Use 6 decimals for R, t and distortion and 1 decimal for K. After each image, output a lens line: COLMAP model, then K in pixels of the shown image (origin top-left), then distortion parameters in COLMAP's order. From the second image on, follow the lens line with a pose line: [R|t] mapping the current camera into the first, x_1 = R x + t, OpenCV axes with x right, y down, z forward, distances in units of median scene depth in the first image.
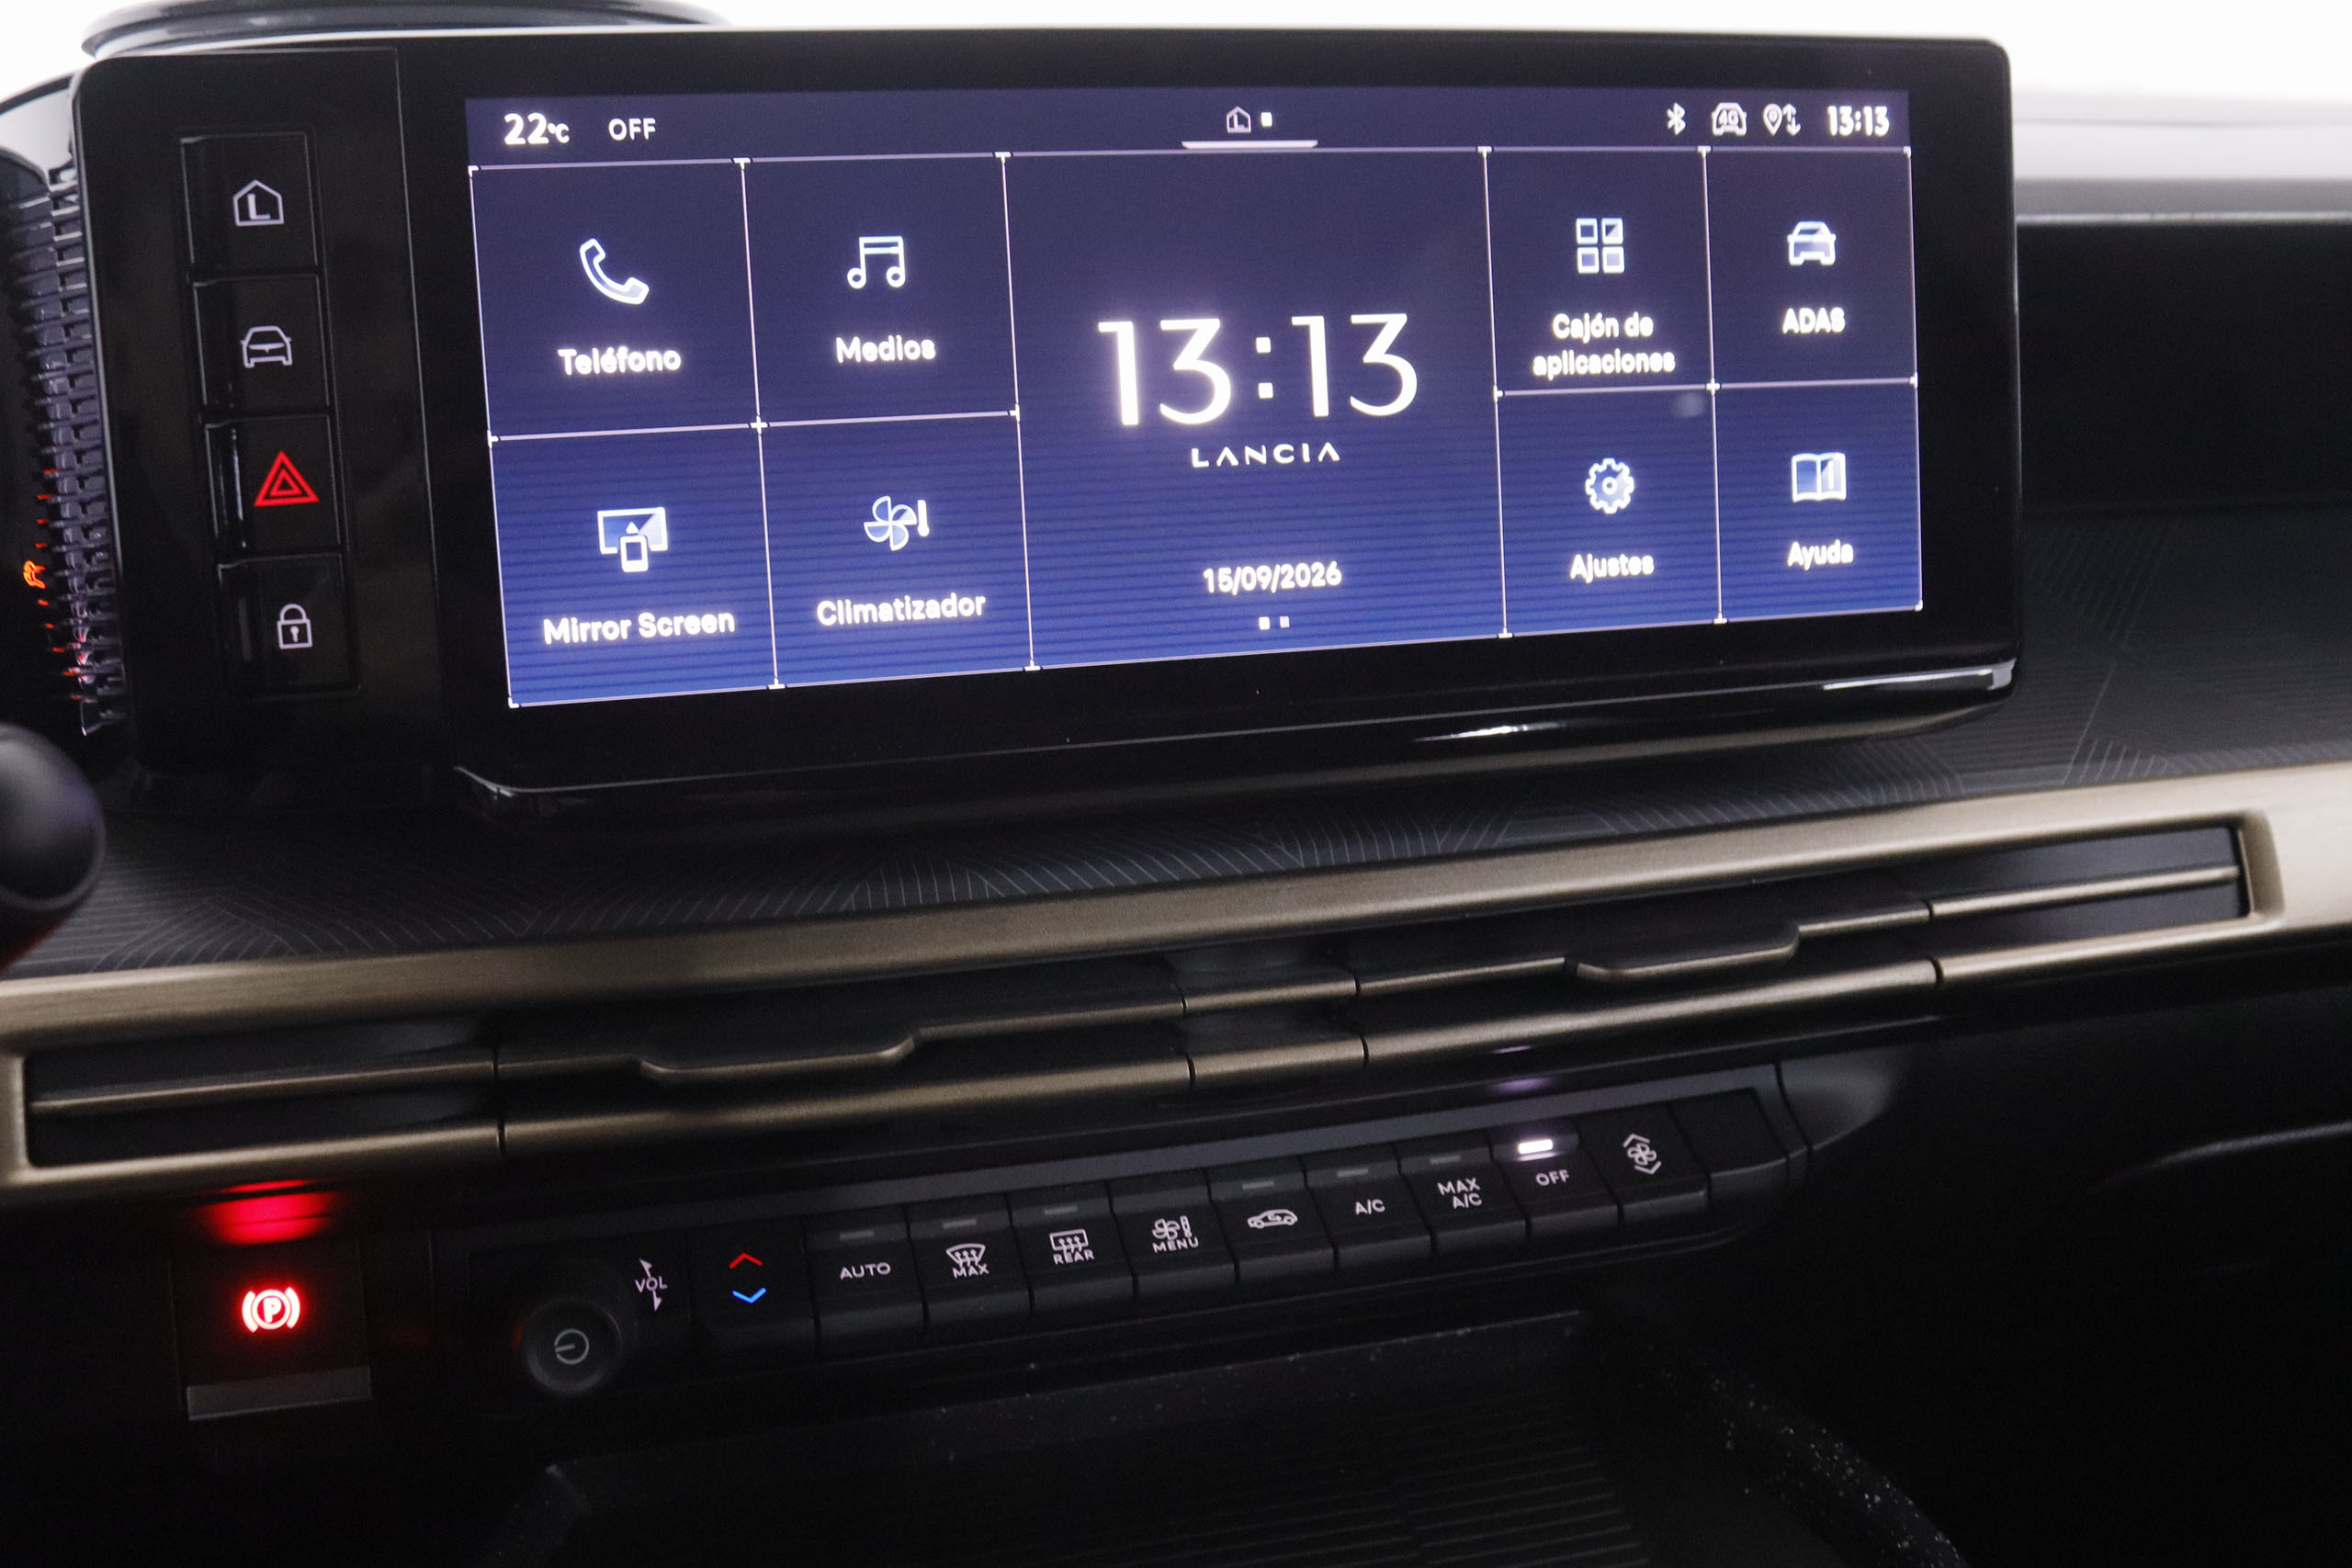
lens RADIAL K [[2309.7, 0, 1175.2], [0, 2309.7, 771.2], [0, 0, 1]] dist [-0.141442, 0.141189]
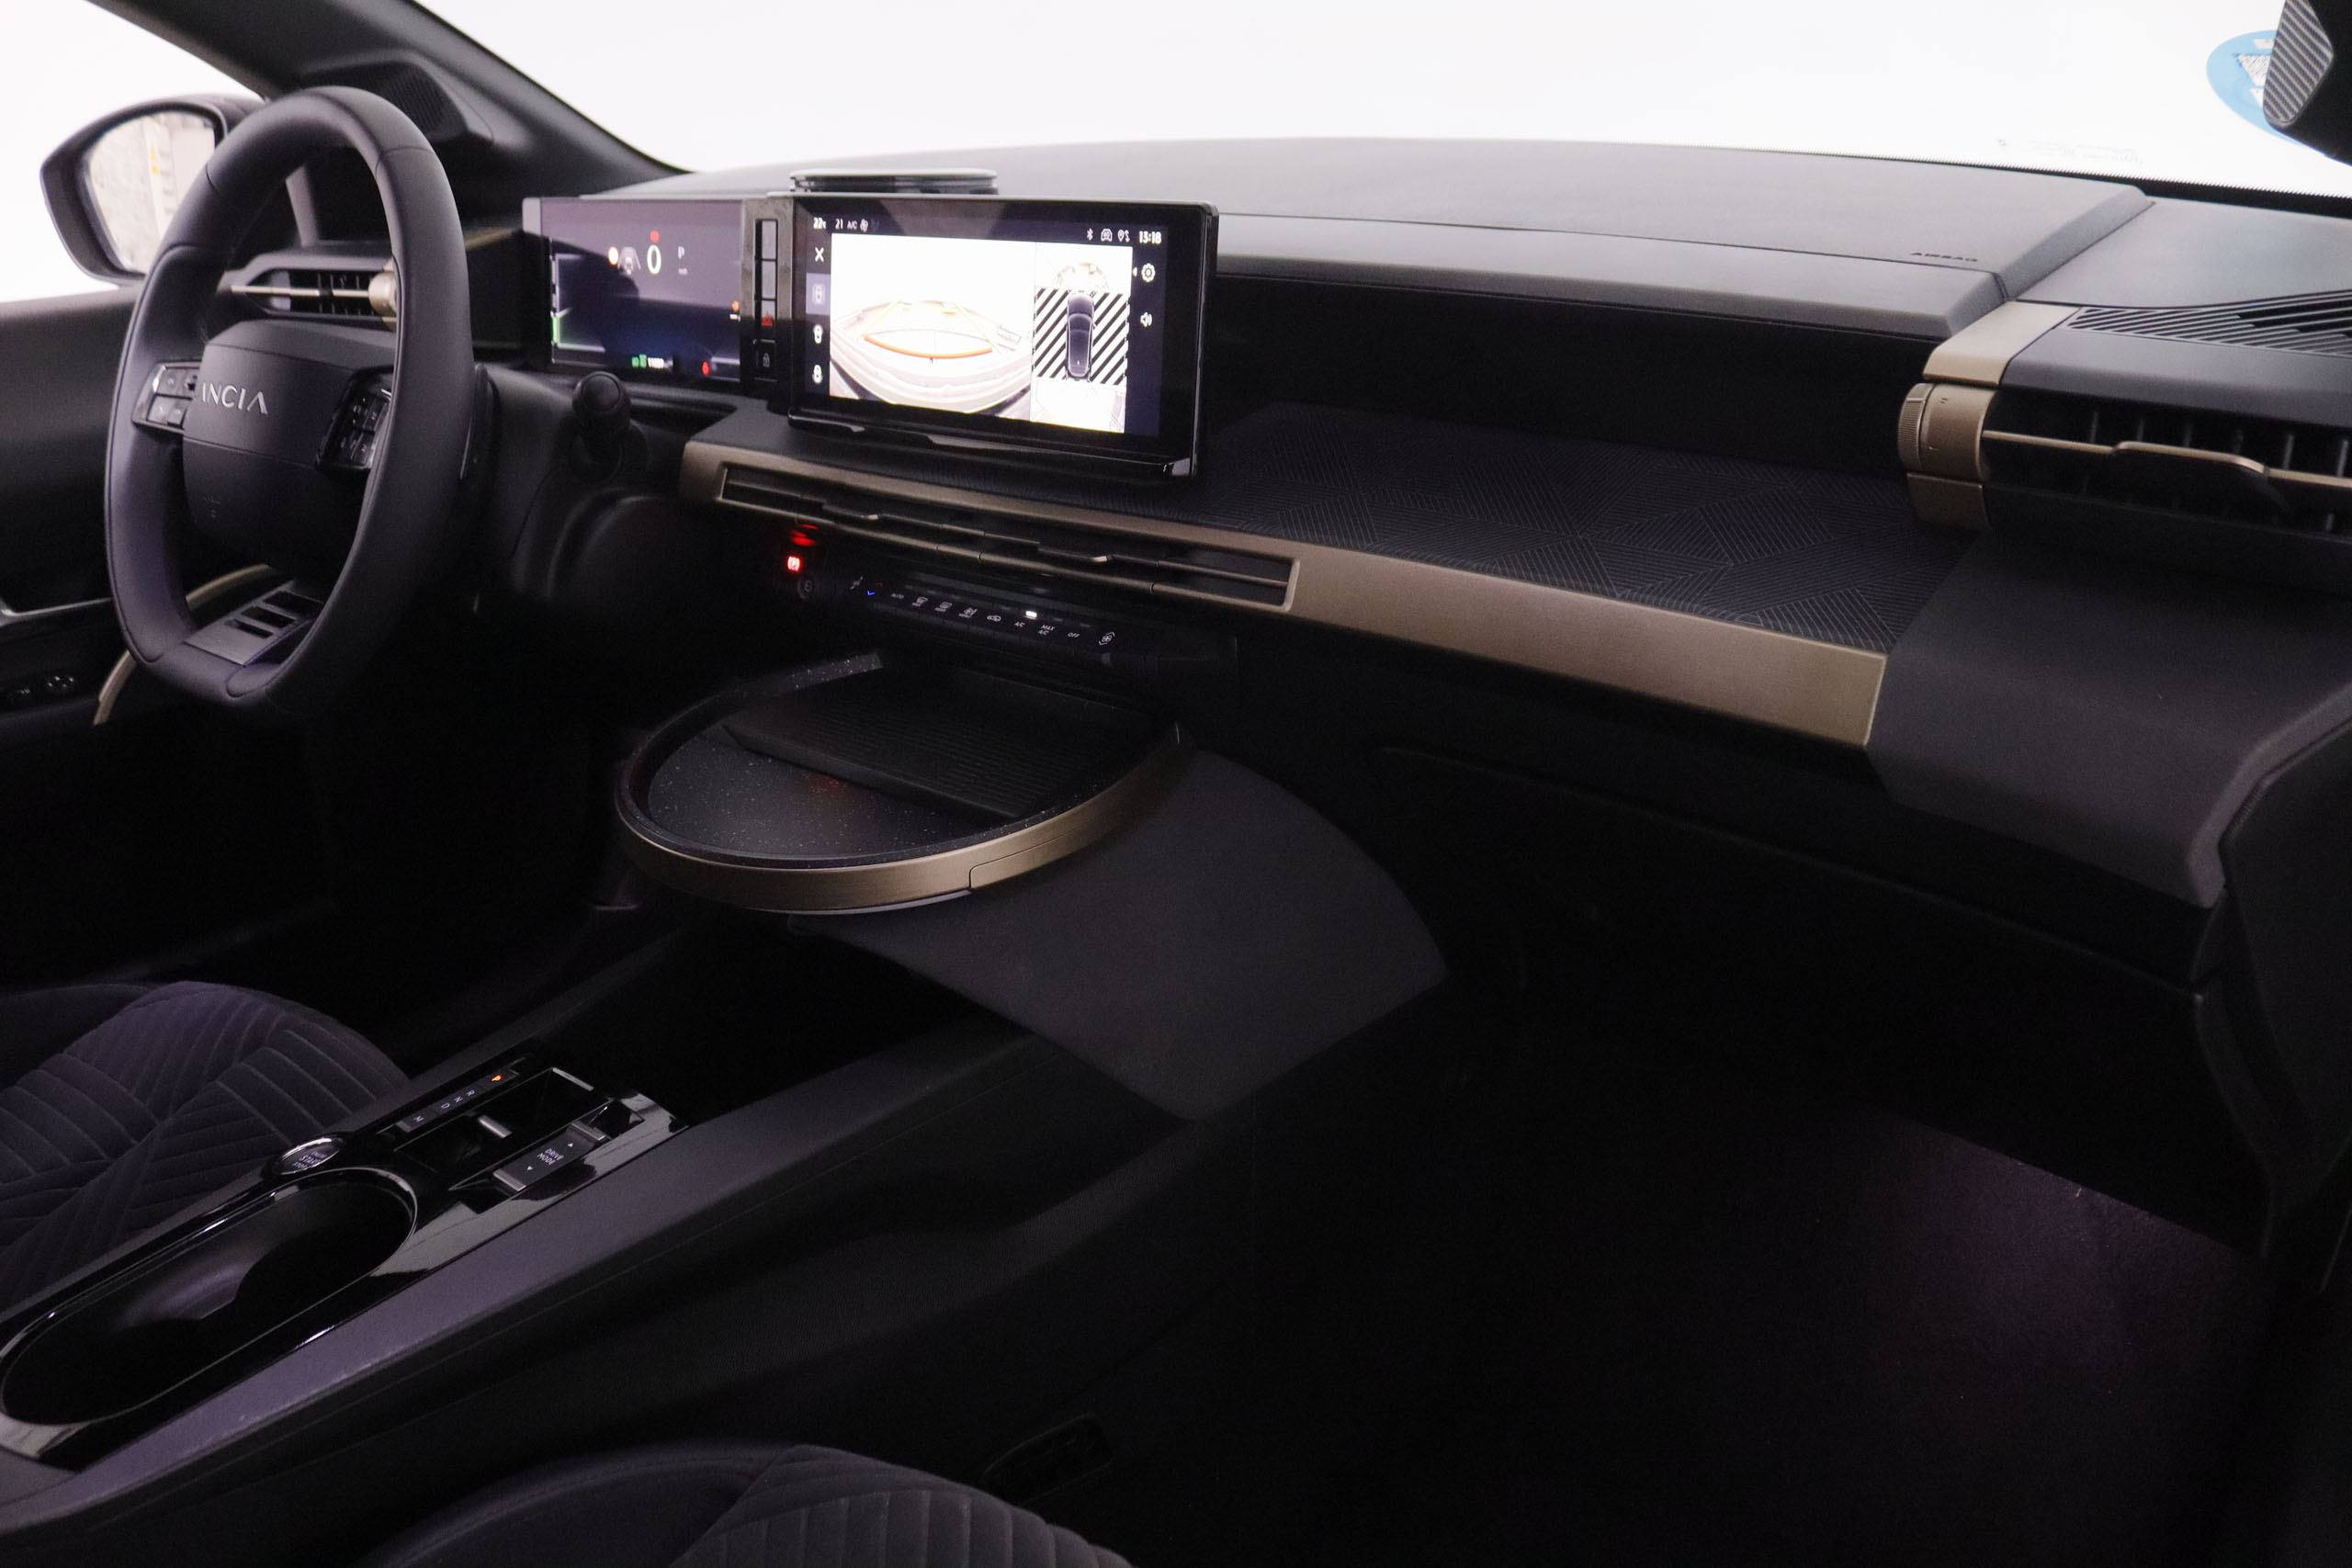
lens RADIAL K [[1877.5, 0, 1176.0], [0, 1877.5, 784.0], [0, 0, 1]] dist [-0.134585, 0.133006]
pose [[0.569562, 0.301503, -0.764654, 2.070634], [-0.183367, 0.953457, 0.239365, -0.209533], [0.801234, 0.003880, 0.598339, -0.198429]]
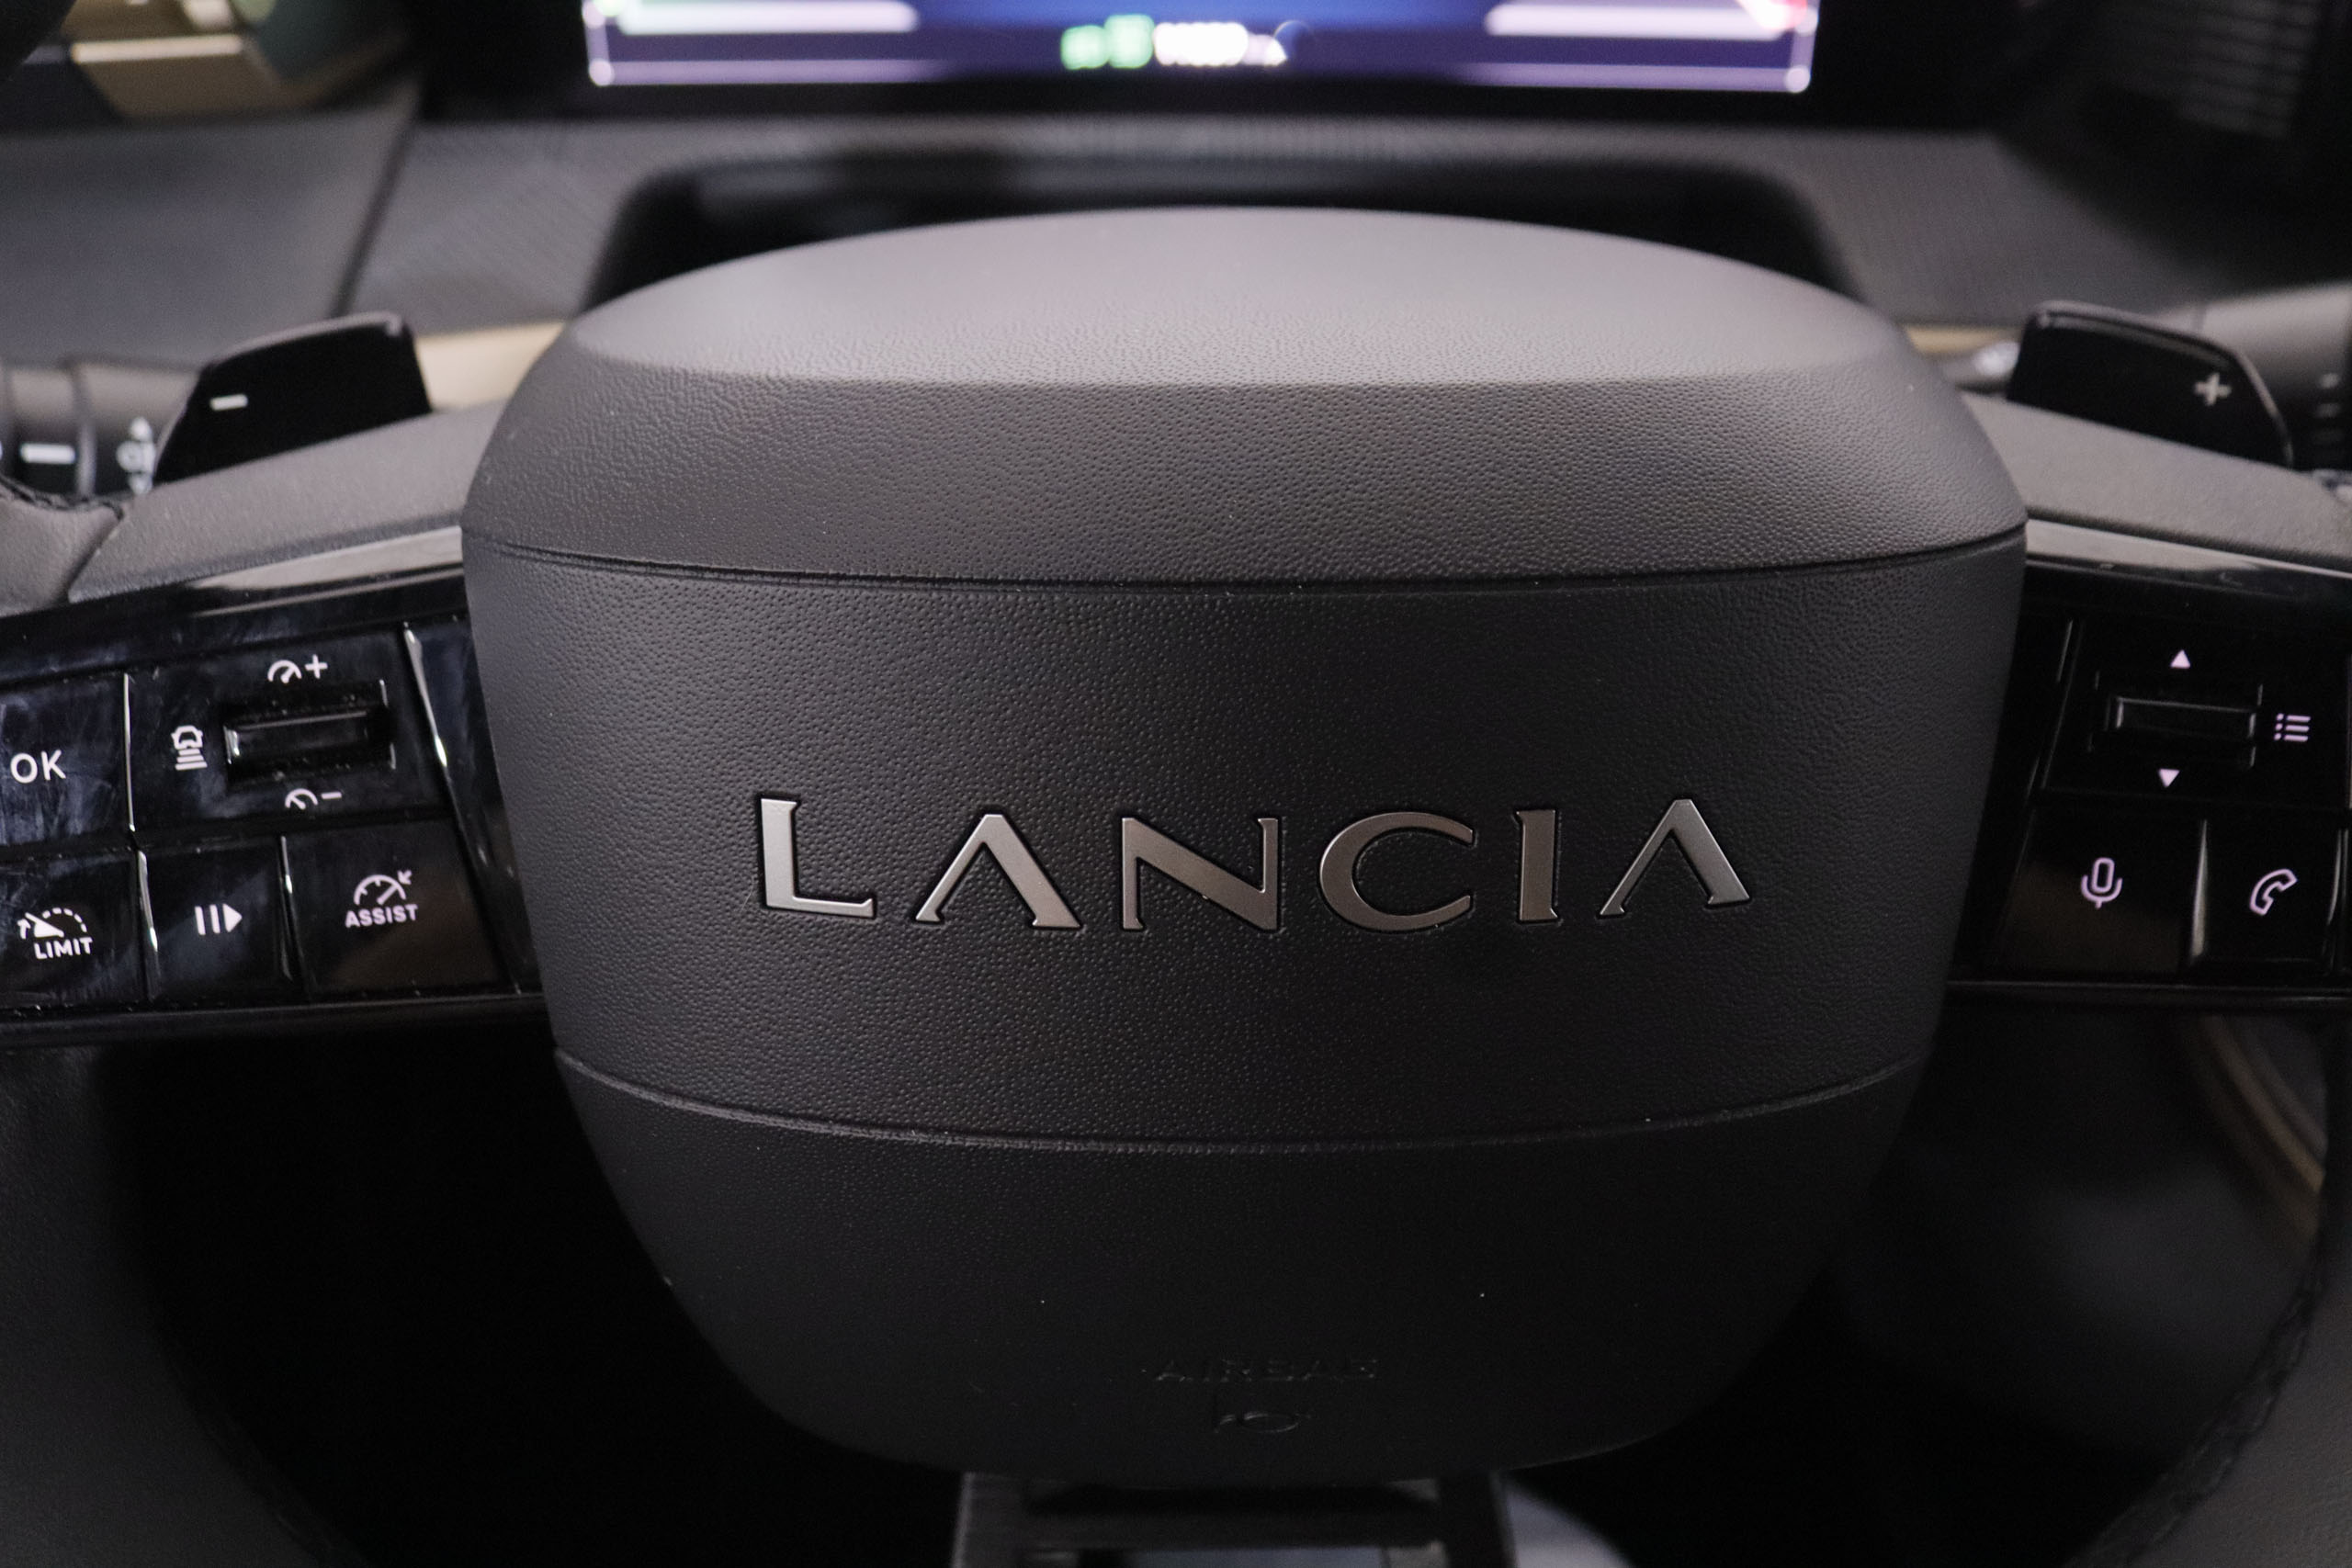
lens RADIAL K [[2236.5, 0, 1173.8], [0, 2236.5, 755.7], [0, 0, 1]] dist [-0.166455, 0.201840]
pose [[0.968901, 0.180719, -0.169031, -0.666875], [-0.094958, 0.902343, 0.420428, -0.132198], [0.228503, -0.391302, 0.891442, -0.234065]]
